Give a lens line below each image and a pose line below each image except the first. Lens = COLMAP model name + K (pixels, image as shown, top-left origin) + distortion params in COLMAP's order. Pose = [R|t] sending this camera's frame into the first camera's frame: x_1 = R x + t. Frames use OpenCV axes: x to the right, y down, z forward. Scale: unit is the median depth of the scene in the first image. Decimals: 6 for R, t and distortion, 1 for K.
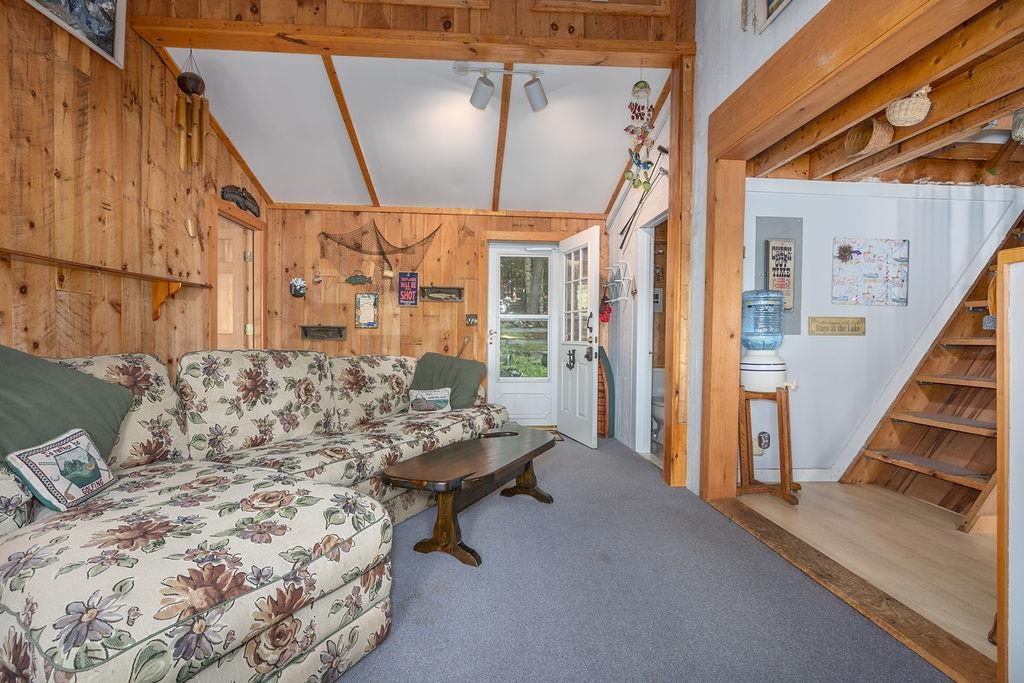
lens RADIAL K [[467.3, 0, 512.5], [0, 467.3, 337.3], [0, 0, 1]] dist [-0.001530, 0.000978]
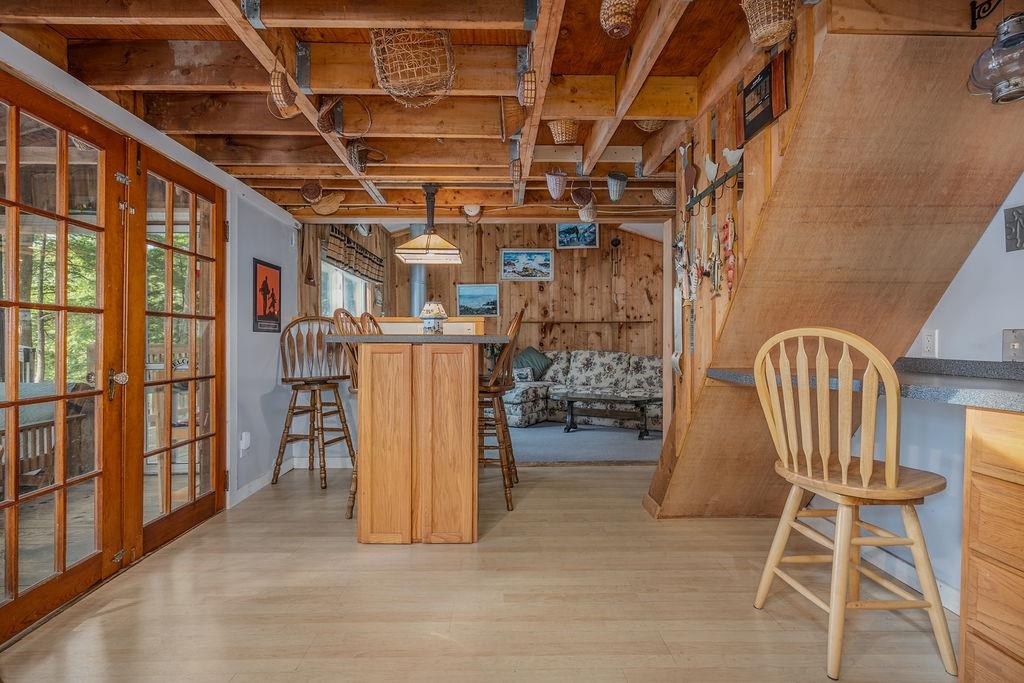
lens RADIAL K [[467.3, 0, 511.0], [0, 467.3, 342.3], [0, 0, 1]] dist [-0.001530, 0.000978]
pose [[-0.042141, -0.005462, -0.999097, 1.976471], [-0.004144, 0.999977, -0.005292, -0.002077], [0.999103, 0.003917, -0.042162, 0.624237]]
